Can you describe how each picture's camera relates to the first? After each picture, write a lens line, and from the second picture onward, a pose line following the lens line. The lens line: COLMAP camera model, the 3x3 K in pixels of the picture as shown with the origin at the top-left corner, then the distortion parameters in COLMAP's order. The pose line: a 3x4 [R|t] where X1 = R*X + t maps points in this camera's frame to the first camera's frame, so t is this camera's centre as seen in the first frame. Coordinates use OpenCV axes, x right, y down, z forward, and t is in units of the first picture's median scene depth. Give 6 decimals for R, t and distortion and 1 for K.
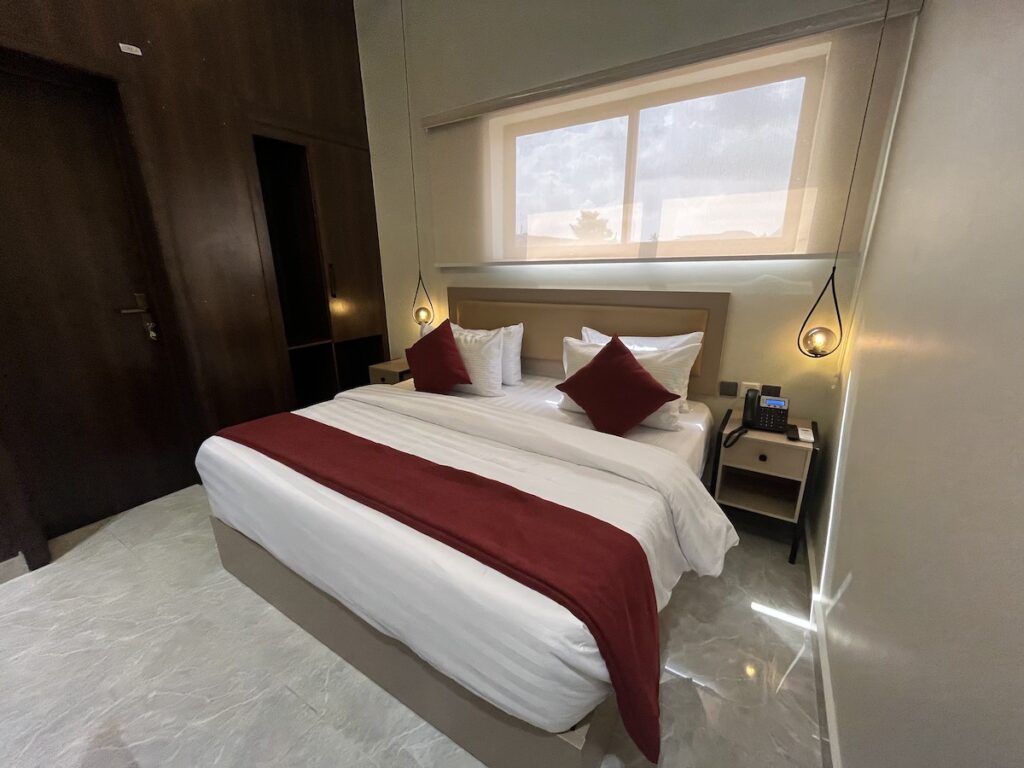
lens RADIAL K [[413.4, 0, 512.0], [0, 413.4, 384.0], [0, 0, 1]] dist [-0.002141, 0.000005]
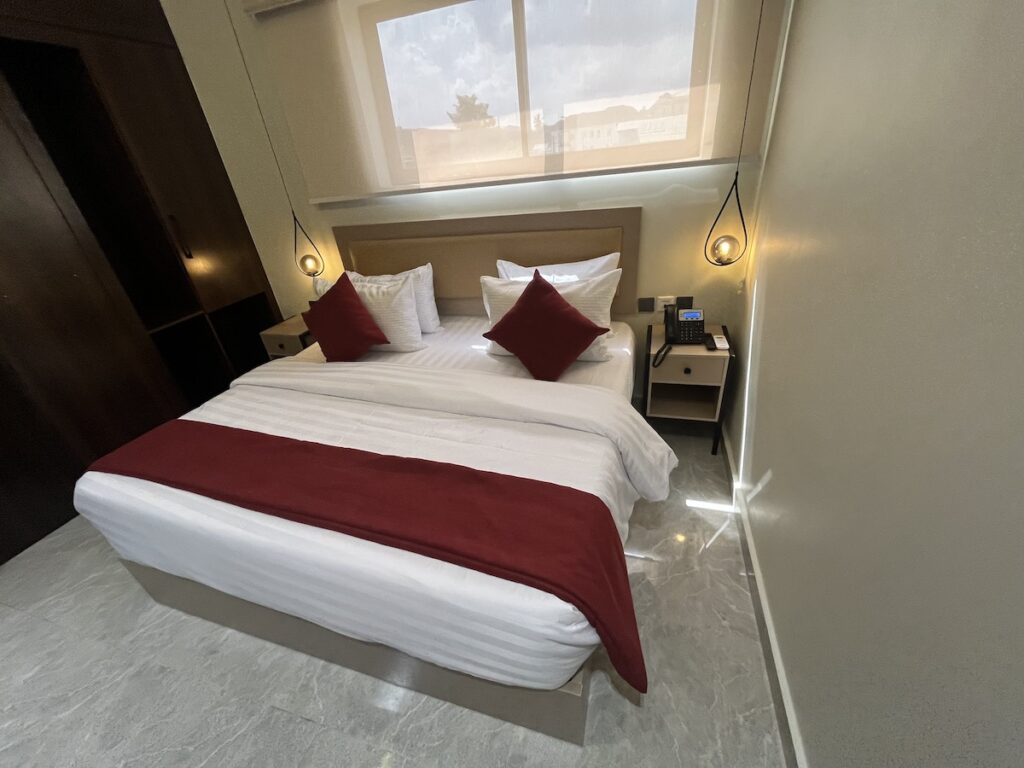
lens RADIAL K [[413.4, 0, 512.0], [0, 413.4, 384.0], [0, 0, 1]] dist [-0.002141, 0.000005]
pose [[0.964343, -0.193533, 0.180521, -0.022381], [0.150985, 0.962513, 0.225329, -0.091012], [-0.217362, -0.190039, 0.957413, 0.061029]]
